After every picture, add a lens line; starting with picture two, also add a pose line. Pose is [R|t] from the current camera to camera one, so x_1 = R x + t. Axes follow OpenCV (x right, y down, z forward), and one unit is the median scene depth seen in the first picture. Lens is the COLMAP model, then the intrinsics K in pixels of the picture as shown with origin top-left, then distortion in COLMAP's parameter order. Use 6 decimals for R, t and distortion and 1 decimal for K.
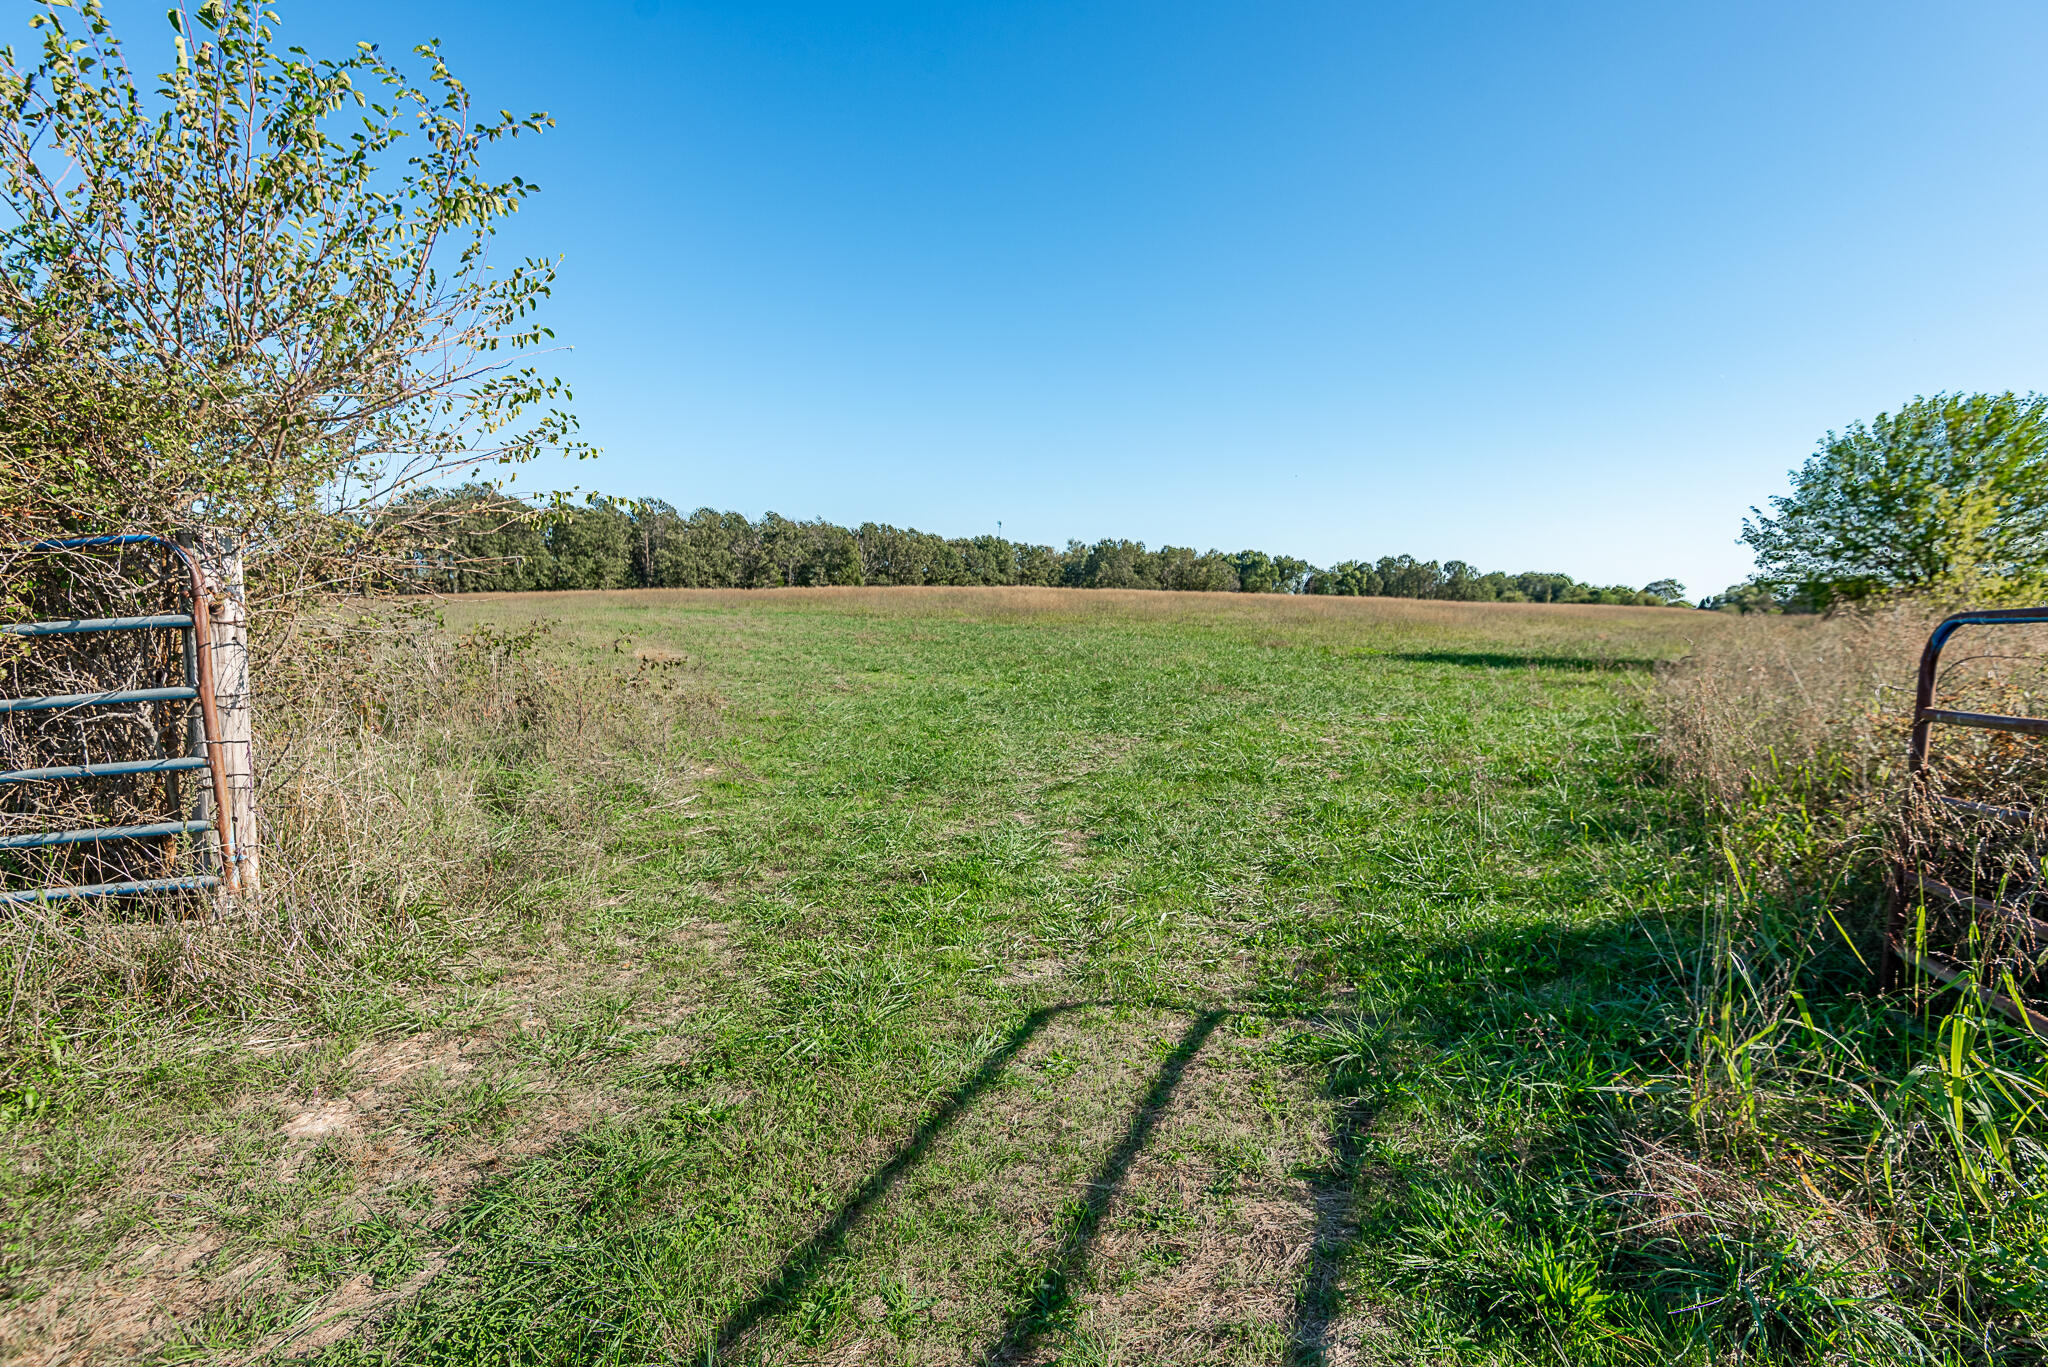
lens RADIAL K [[862.6, 0, 1025.2], [0, 862.6, 661.0], [0, 0, 1]] dist [-0.033086, 0.005060]
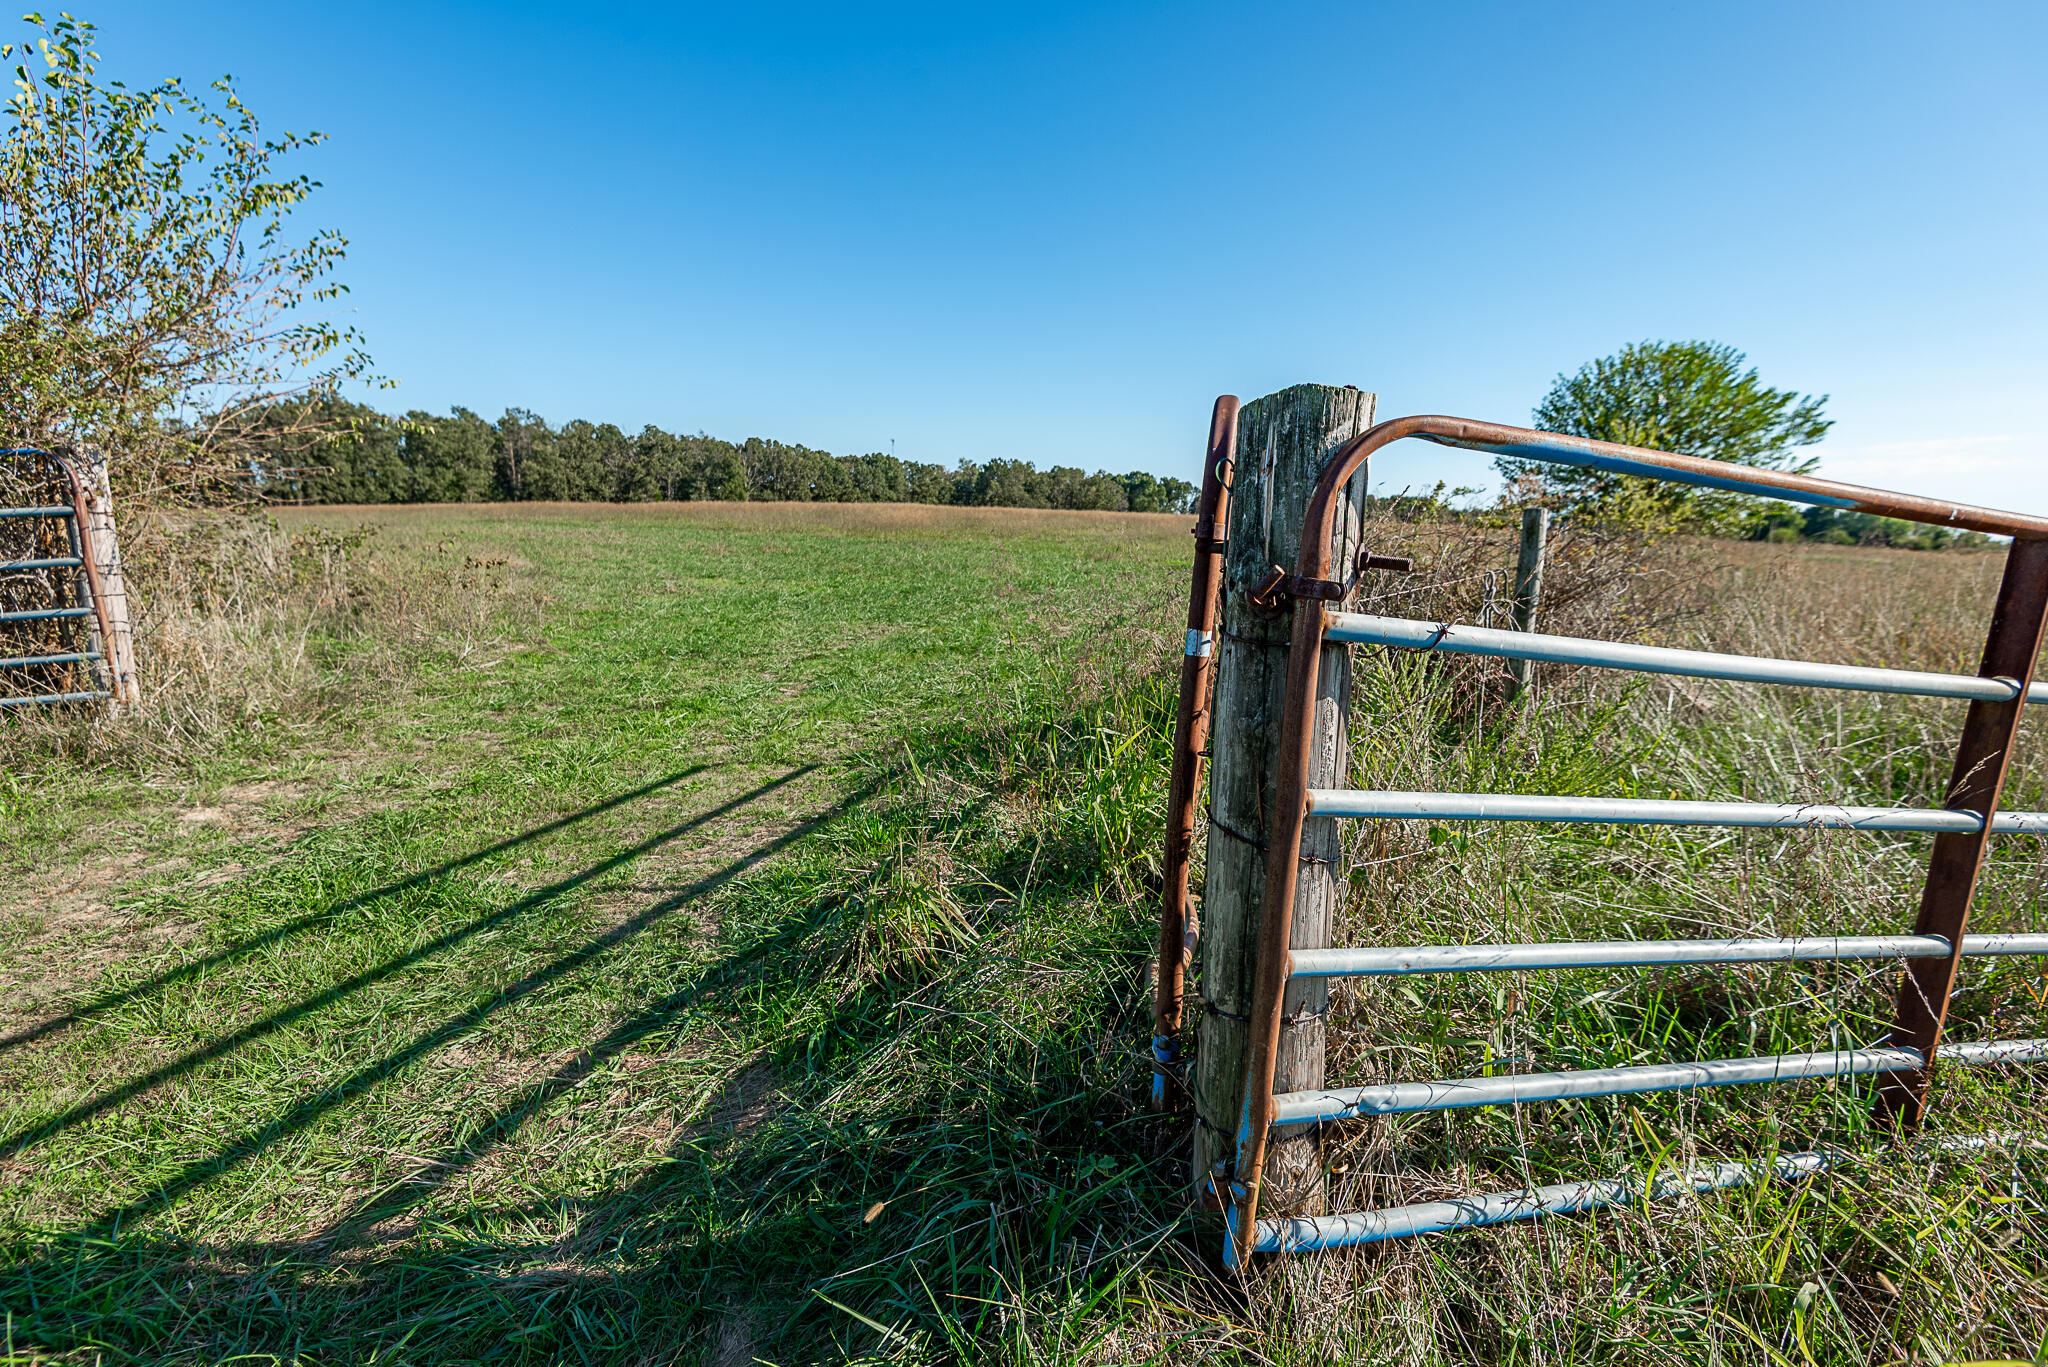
lens RADIAL K [[862.6, 0, 1025.2], [0, 862.6, 661.0], [0, 0, 1]] dist [-0.033086, 0.005060]
pose [[0.993673, -0.008502, 0.111992, 0.111862], [-0.001928, 0.995693, 0.092696, 0.018016], [-0.112297, -0.092325, 0.989376, -0.150043]]
